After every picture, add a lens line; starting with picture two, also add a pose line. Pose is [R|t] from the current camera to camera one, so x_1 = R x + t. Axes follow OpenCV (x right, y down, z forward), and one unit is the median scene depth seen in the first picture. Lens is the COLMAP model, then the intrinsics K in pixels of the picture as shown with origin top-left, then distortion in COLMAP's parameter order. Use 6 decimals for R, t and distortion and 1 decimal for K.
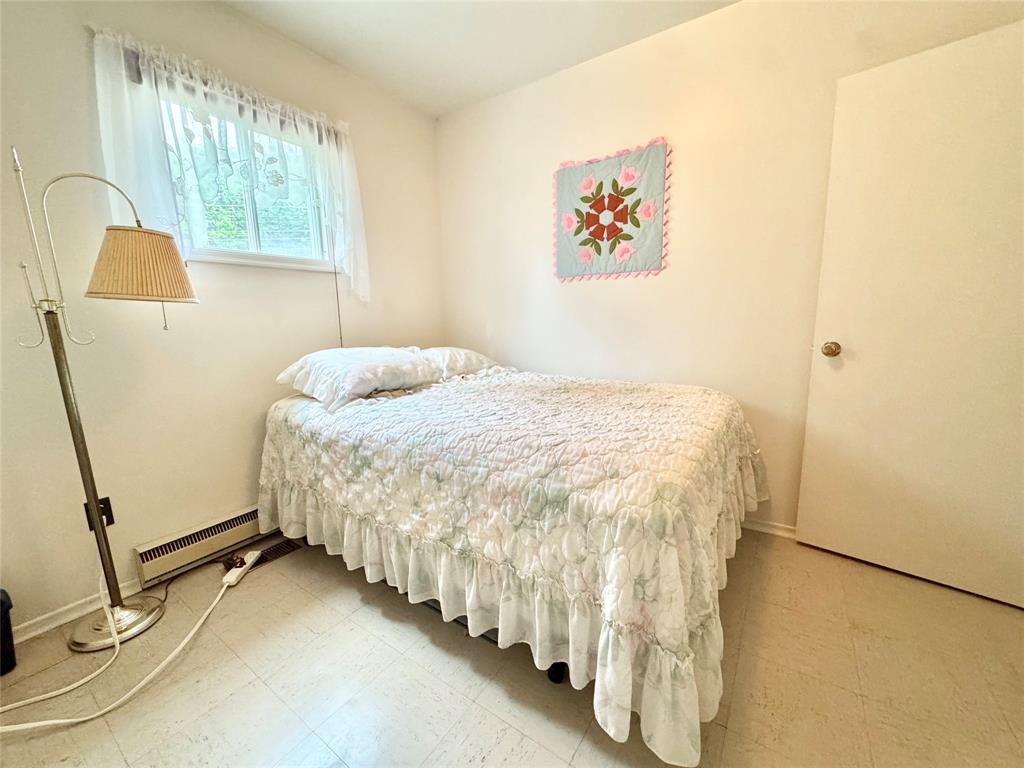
lens RADIAL K [[408.6, 0, 512.7], [0, 408.6, 383.2], [0, 0, 1]] dist [-0.004239, 0.000698]
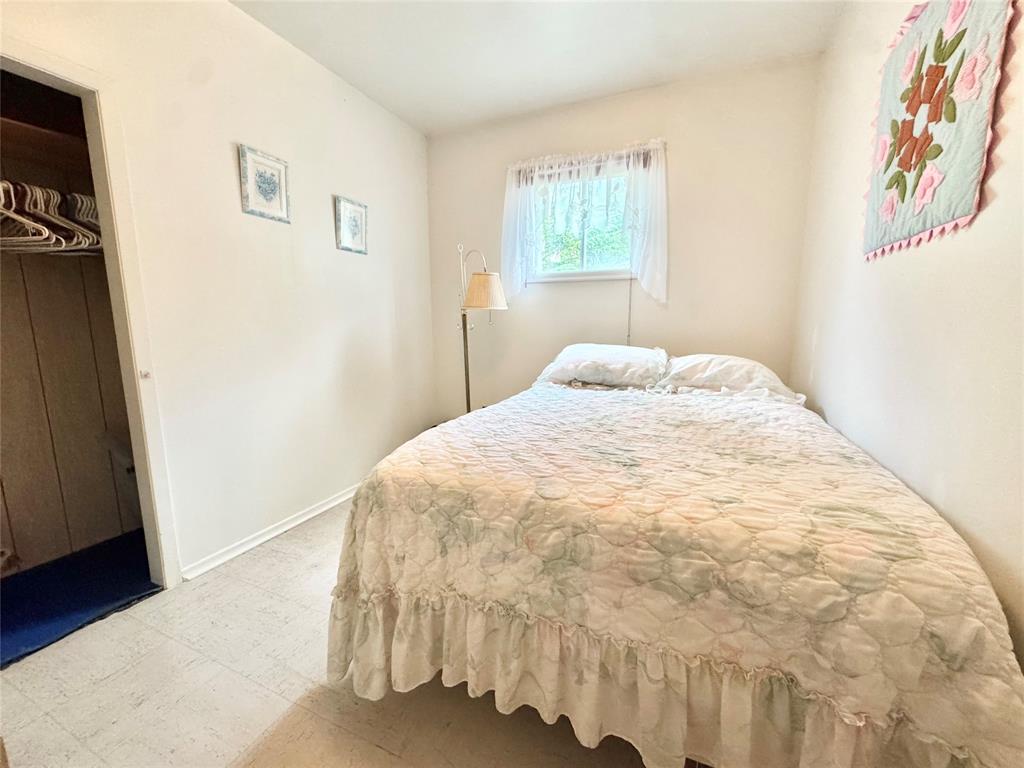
lens RADIAL K [[408.6, 0, 512.7], [0, 408.6, 383.2], [0, 0, 1]] dist [-0.004239, 0.000698]
pose [[0.193920, 0.169494, -0.966264, 0.751945], [-0.159080, 0.977358, 0.139514, -0.105838], [0.968033, 0.126659, 0.216493, 0.534924]]
